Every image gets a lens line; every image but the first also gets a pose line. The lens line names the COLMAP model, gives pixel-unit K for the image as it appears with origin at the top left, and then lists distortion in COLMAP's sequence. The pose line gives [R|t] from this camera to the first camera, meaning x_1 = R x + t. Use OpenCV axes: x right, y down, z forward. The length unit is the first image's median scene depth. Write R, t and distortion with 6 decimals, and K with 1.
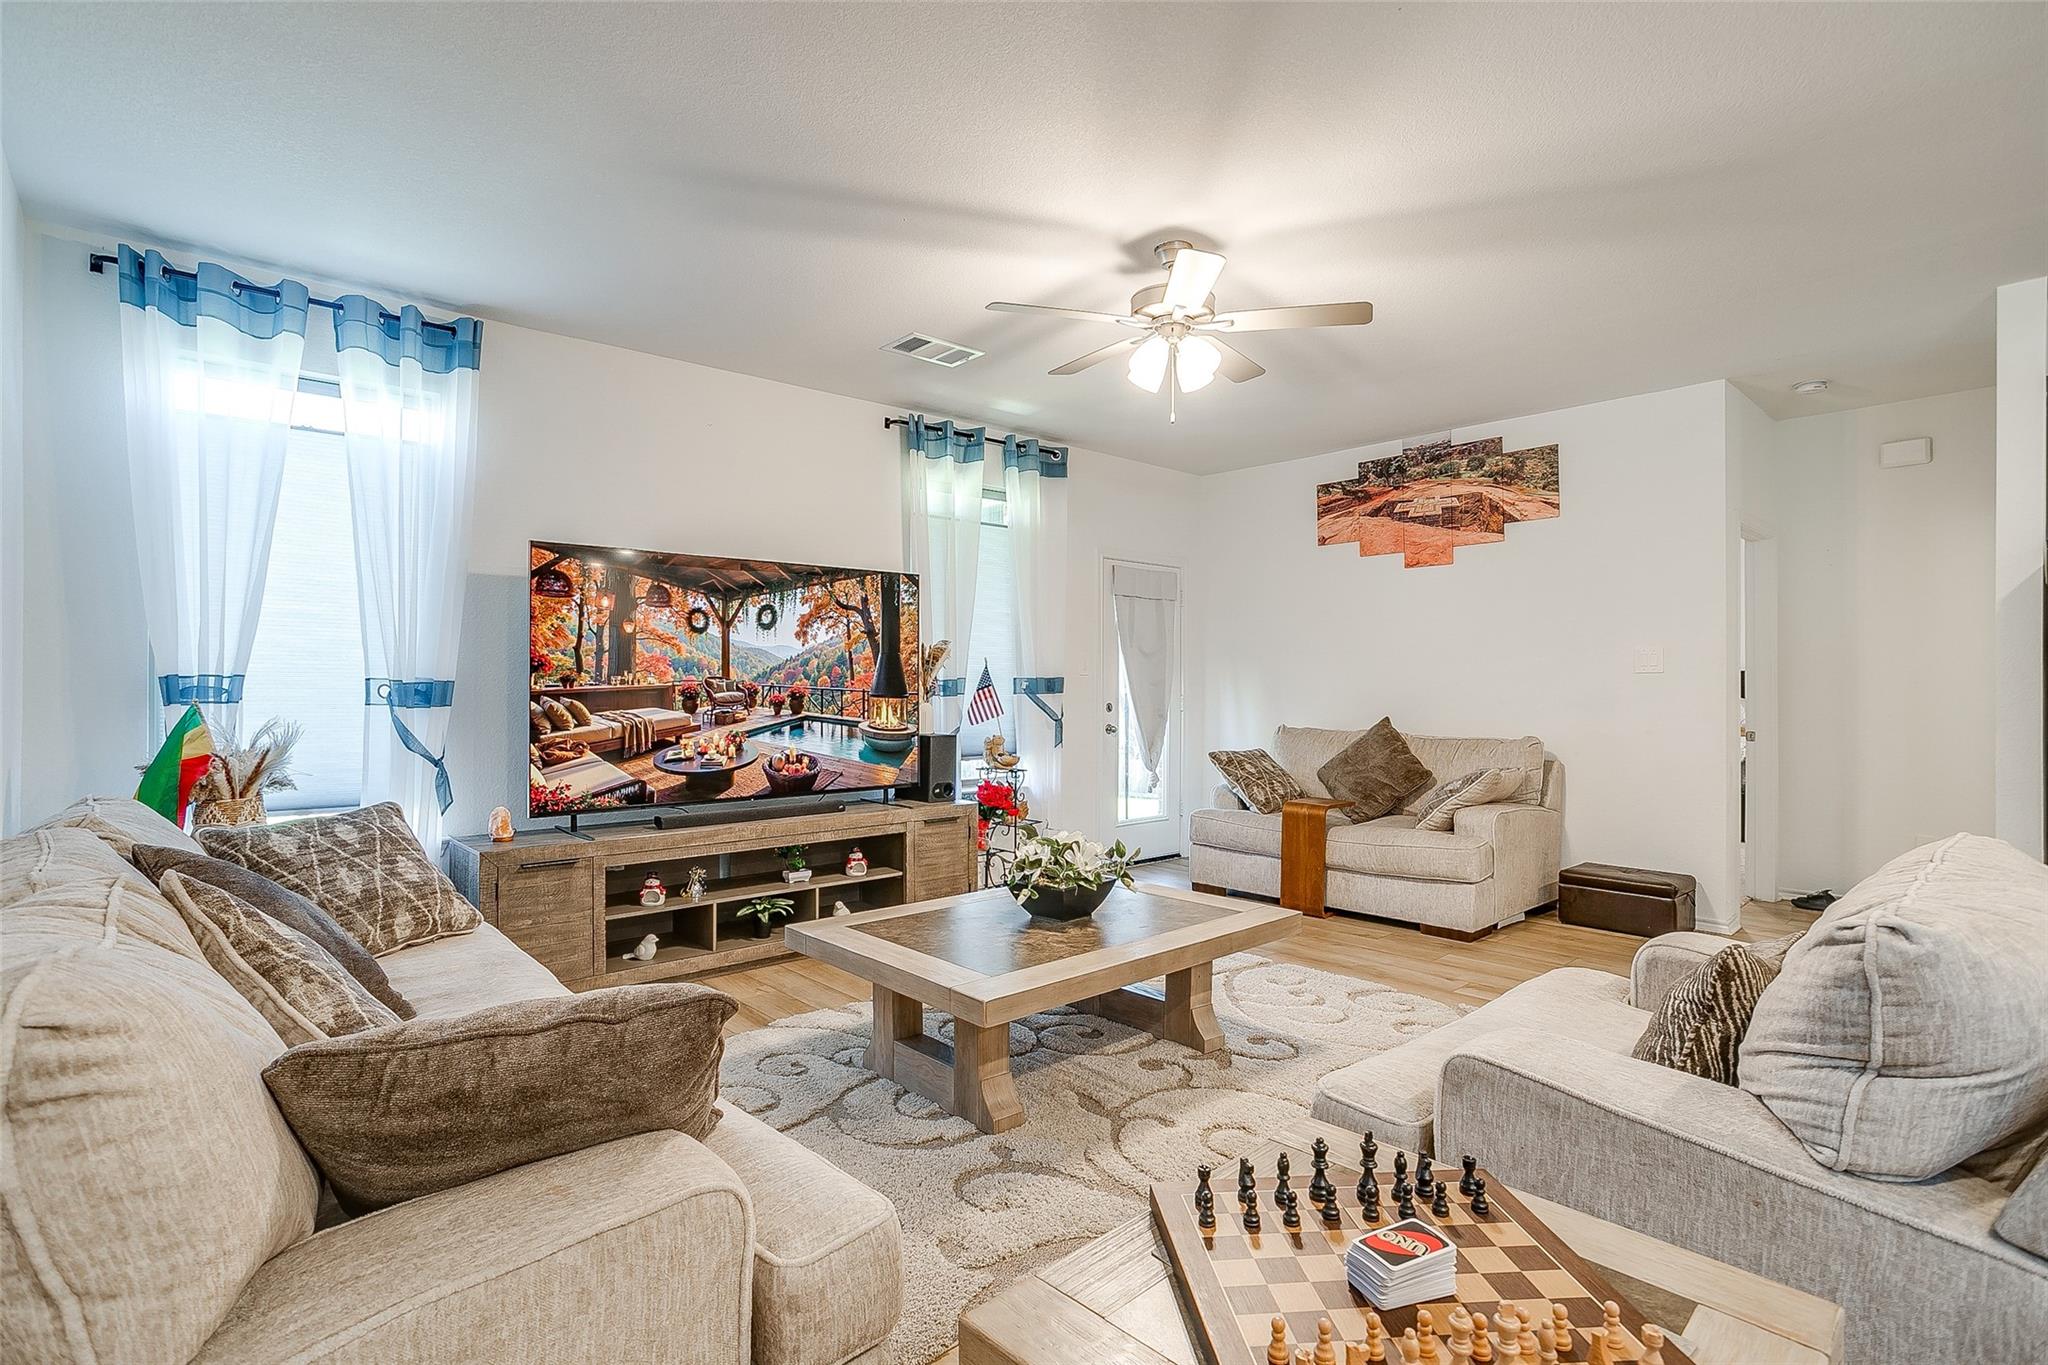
lens RADIAL K [[1015.0, 0, 1024.0], [0, 1015.0, 682.5], [0, 0, 1]] dist [-0.055614, 0.037177]
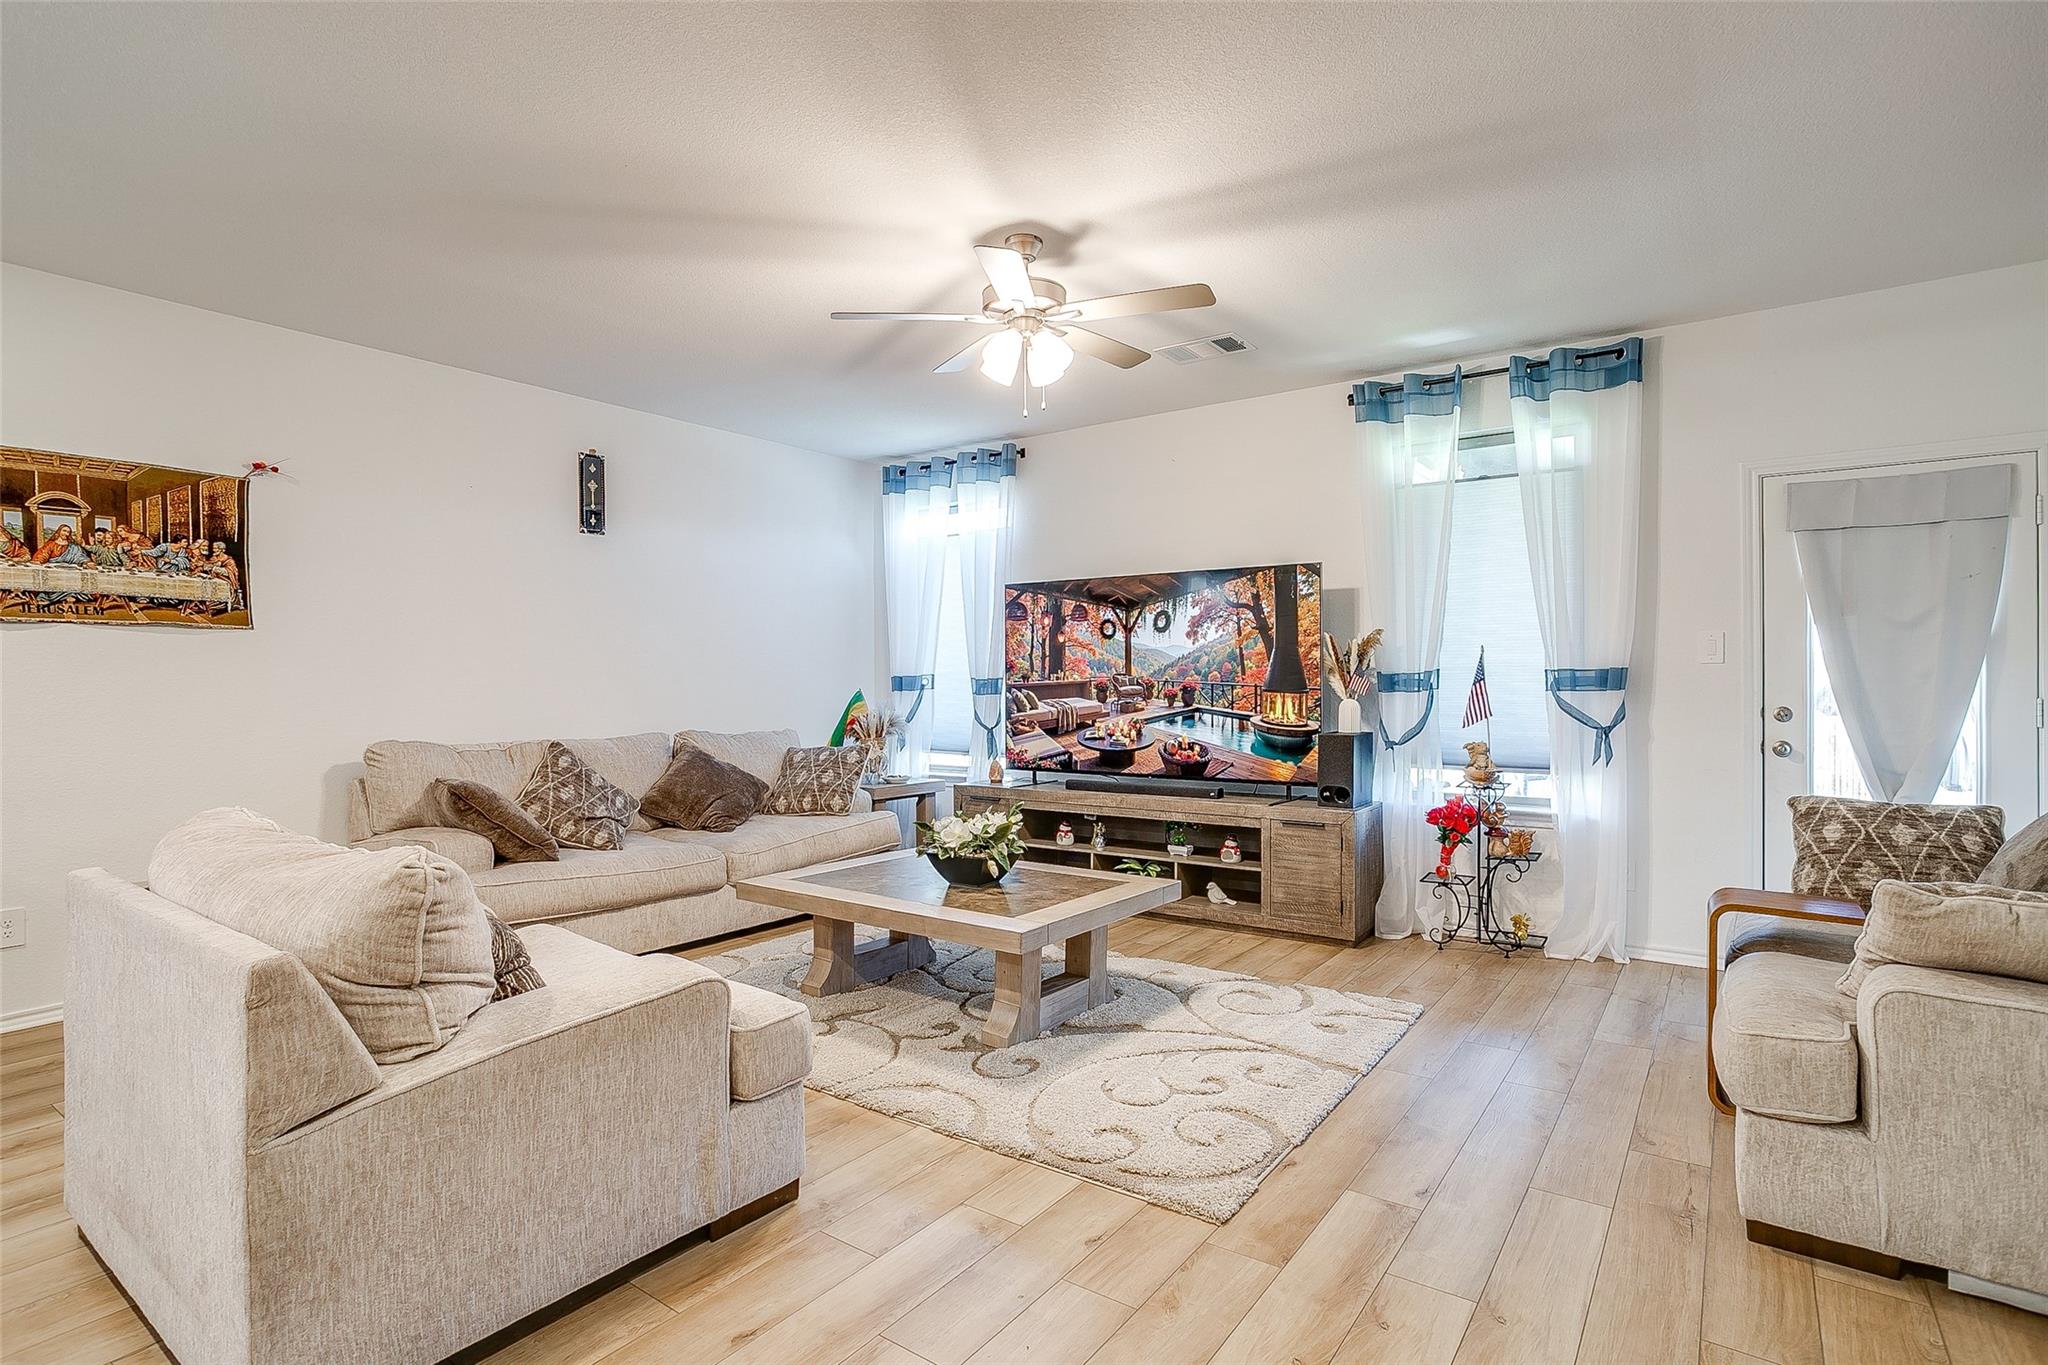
lens RADIAL K [[1015.0, 0, 1024.0], [0, 1015.0, 682.5], [0, 0, 1]] dist [-0.055614, 0.037177]
pose [[0.210934, -0.002813, -0.977496, 0.853703], [0.002904, 0.999993, -0.002251, 0.007364], [0.977496, -0.002364, 0.210941, 0.603363]]
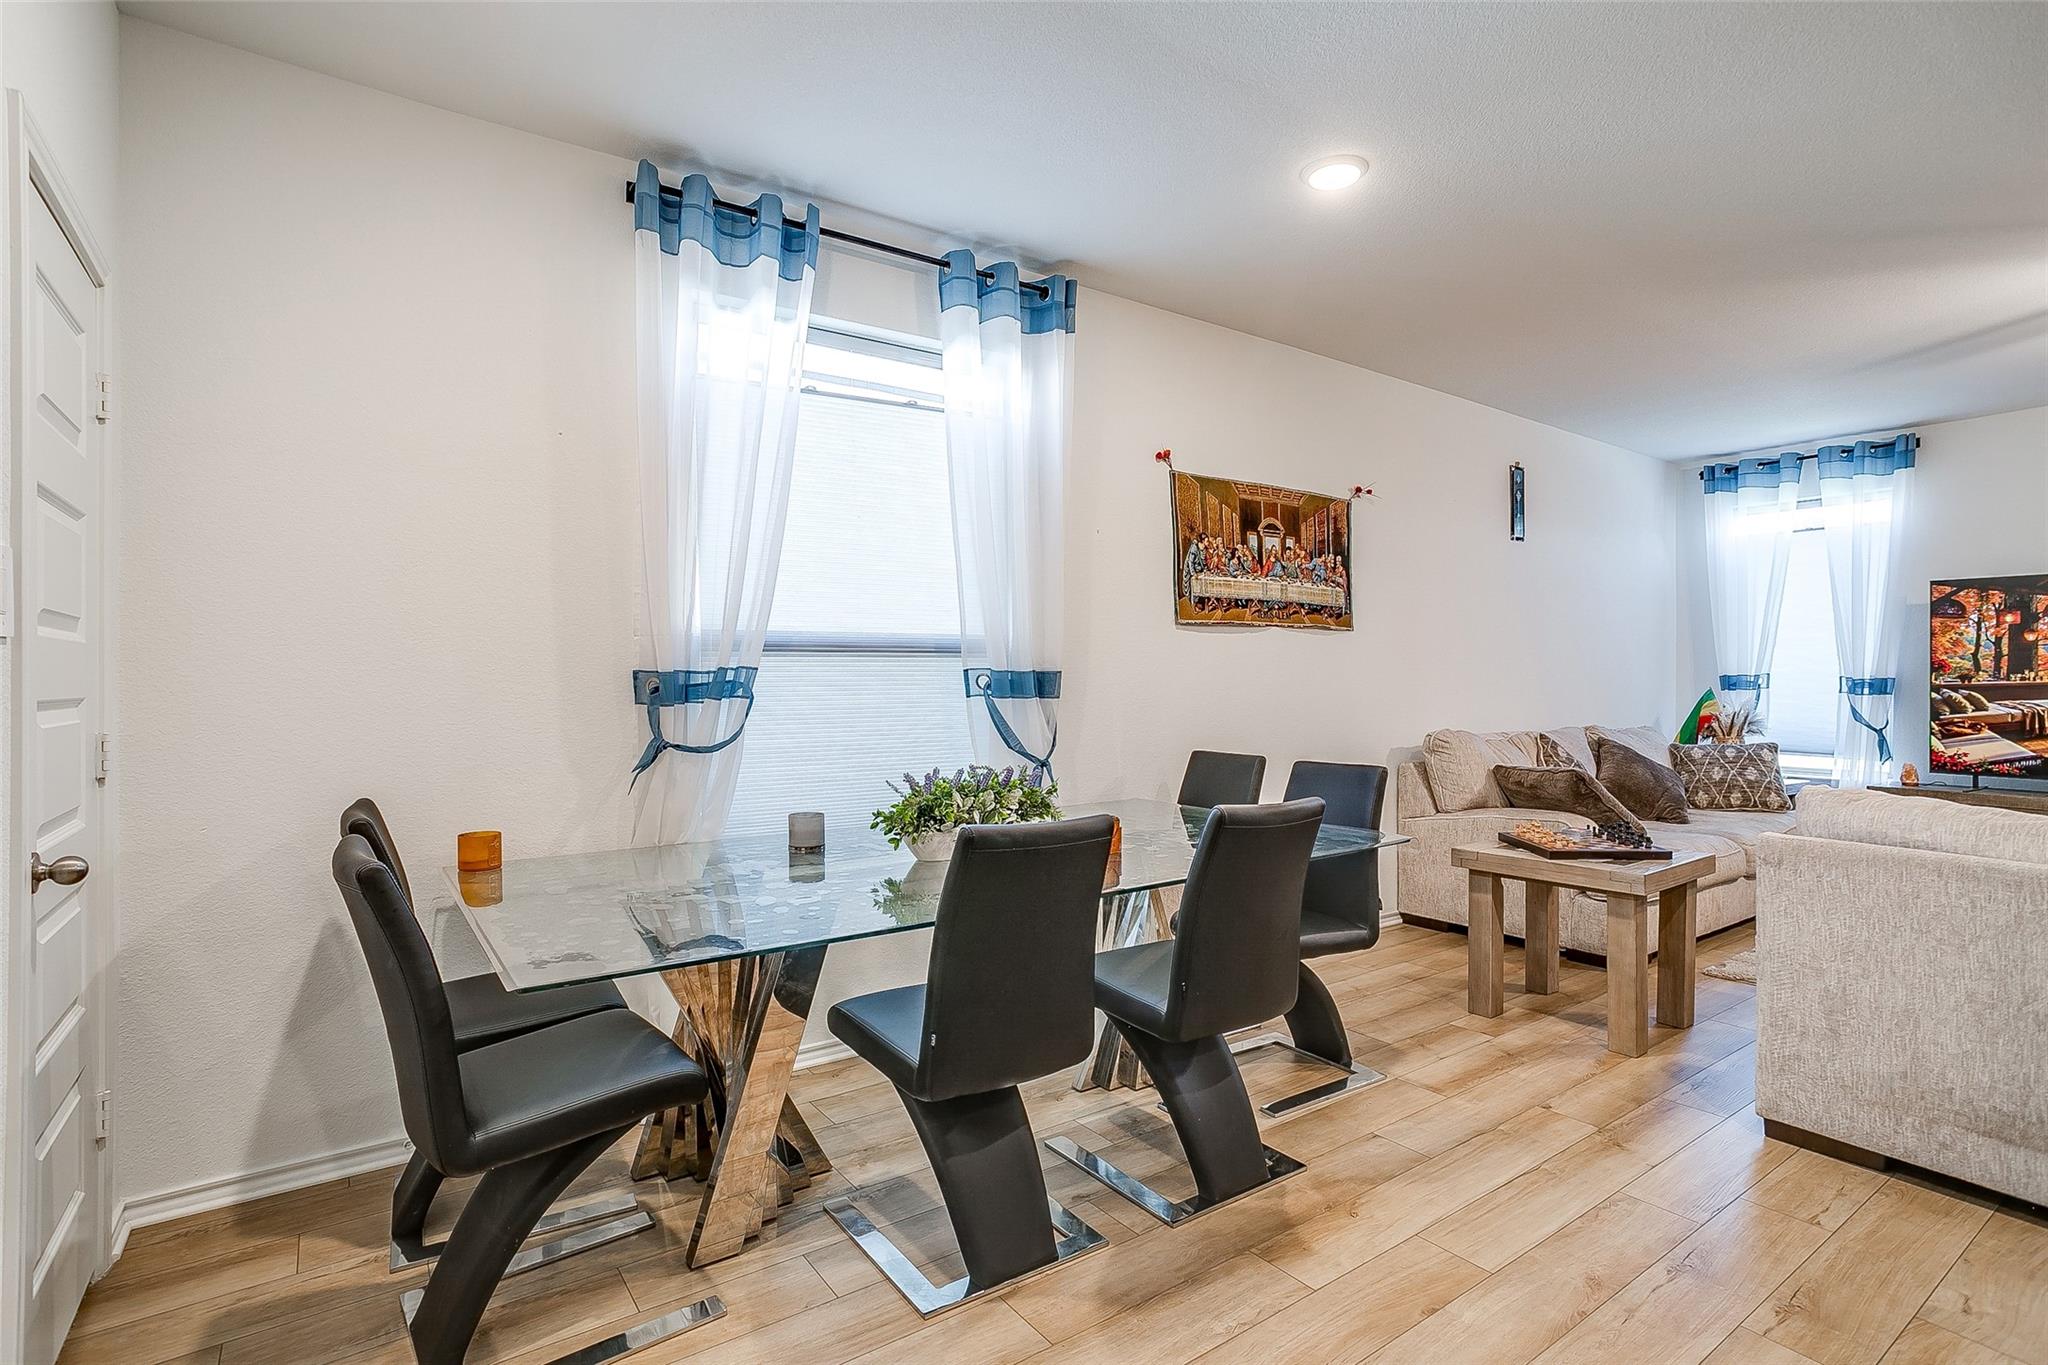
lens RADIAL K [[1015.0, 0, 1024.0], [0, 1015.0, 682.5], [0, 0, 1]] dist [-0.055614, 0.037177]
pose [[-0.098747, -0.001463, -0.995112, 0.912039], [-0.006556, 0.999978, -0.000819, 0.012663], [0.995091, 0.006443, -0.098754, -0.138966]]
